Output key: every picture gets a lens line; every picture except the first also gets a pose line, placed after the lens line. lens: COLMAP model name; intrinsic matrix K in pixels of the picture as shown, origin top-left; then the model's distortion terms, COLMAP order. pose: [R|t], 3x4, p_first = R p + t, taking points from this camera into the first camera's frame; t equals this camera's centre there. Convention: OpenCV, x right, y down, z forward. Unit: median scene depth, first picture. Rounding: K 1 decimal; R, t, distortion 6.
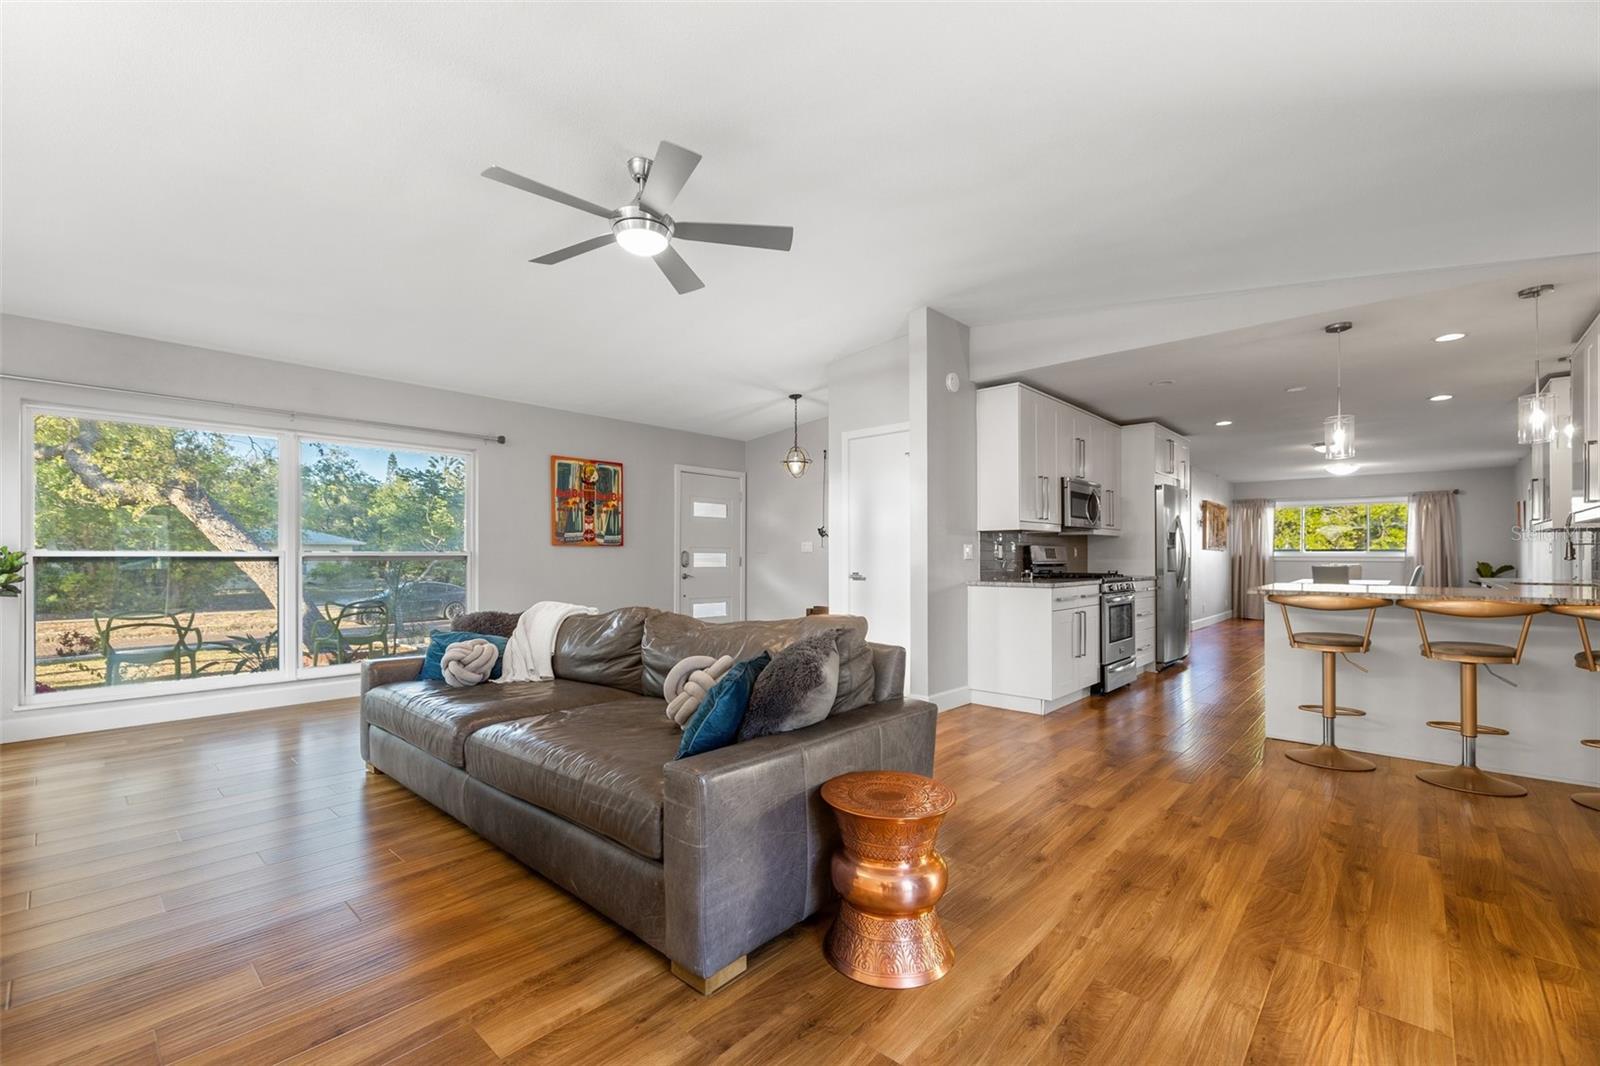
lens RADIAL K [[688.0, 0, 785.2], [0, 688.0, 553.8], [0, 0, 1]] dist [-0.000178, 0.000059]
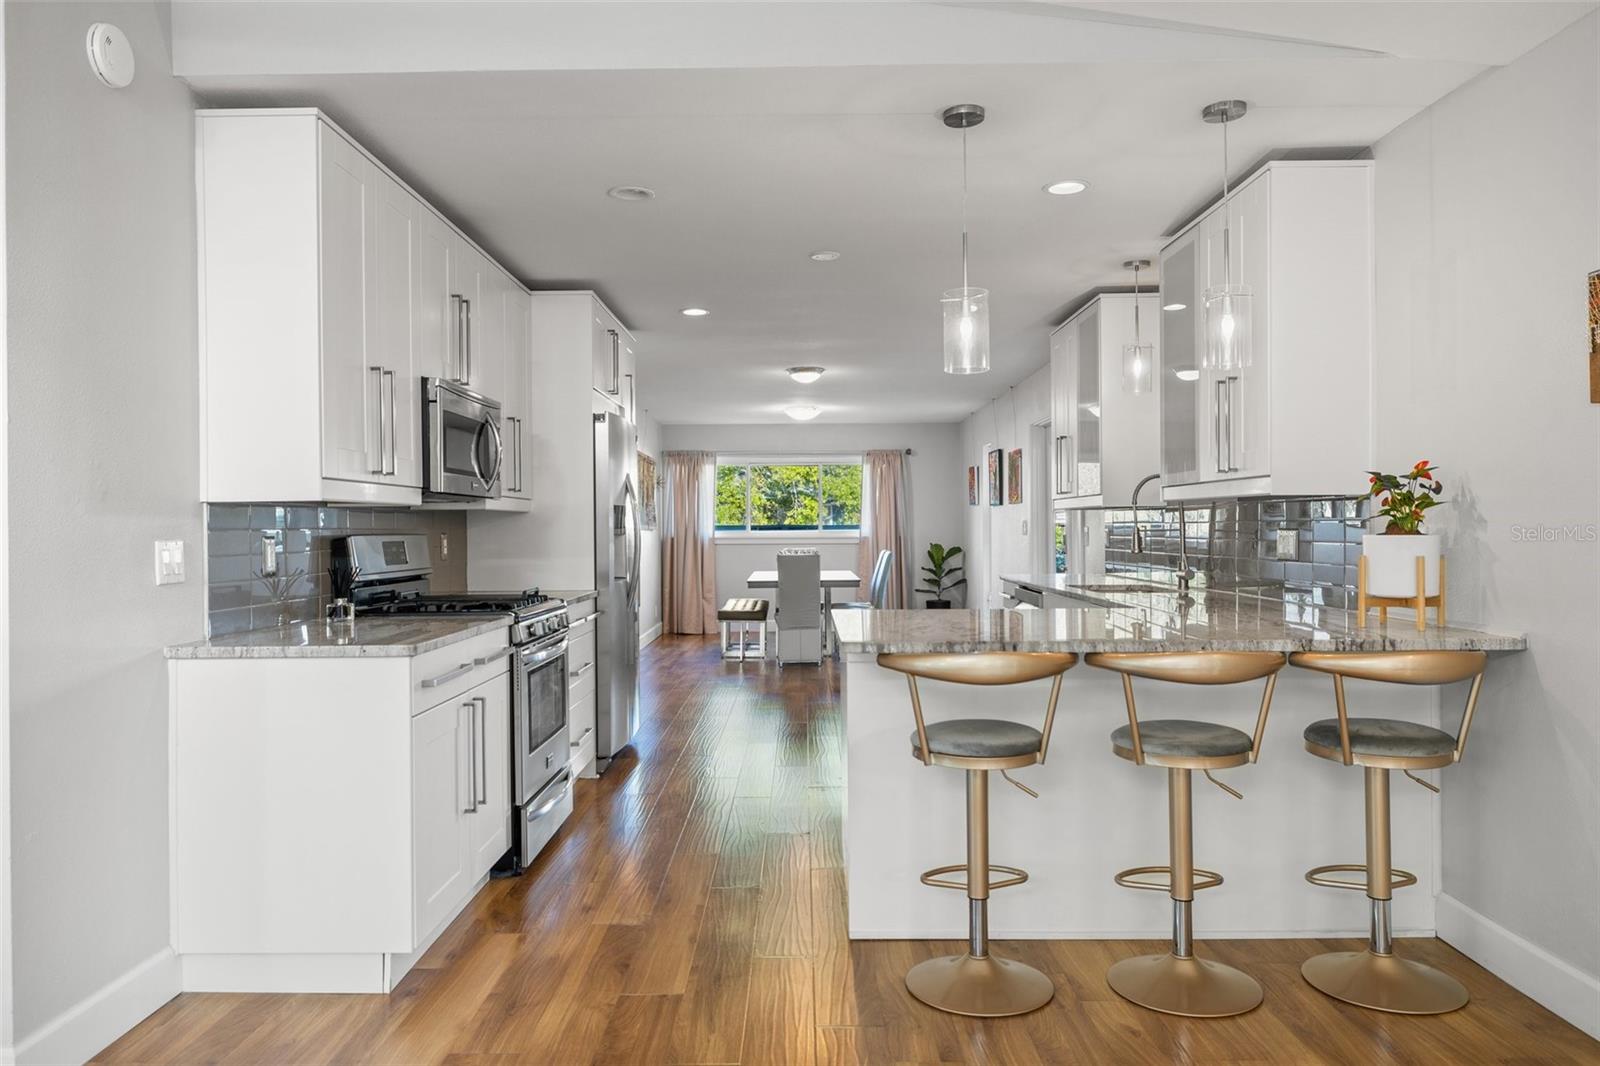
lens RADIAL K [[1088.1, 0, 803.8], [0, 1088.1, 533.0], [0, 0, 1]] dist [-0.001823, -0.001910]
pose [[0.734598, -0.009394, 0.678438, 0.101107], [0.005230, 0.999953, 0.008182, -0.016353], [-0.678483, -0.002462, 0.734612, 0.296365]]
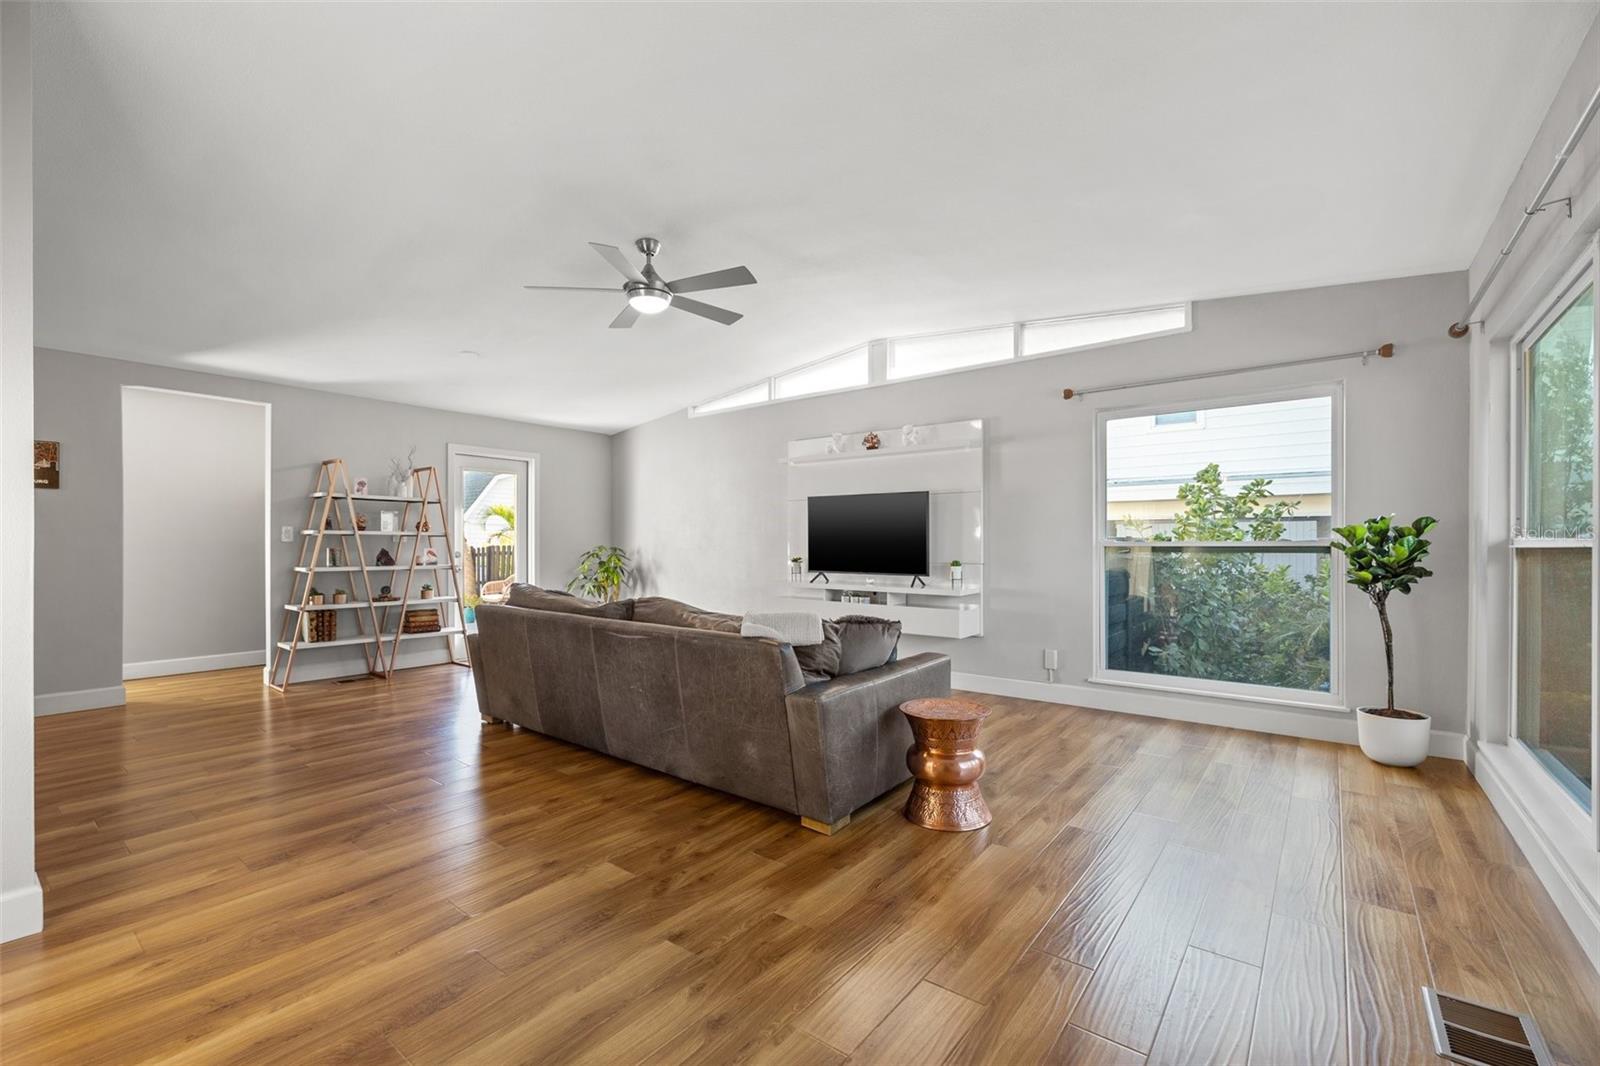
lens RADIAL K [[670.0, 0, 786.7], [0, 670.0, 545.8], [0, 0, 1]] dist [0.001338, -0.000076]
pose [[-0.997297, 0.000703, -0.073475, -0.173143], [0.001092, 0.999986, -0.005242, 0.003282], [0.073470, -0.005308, -0.997283, 1.058597]]
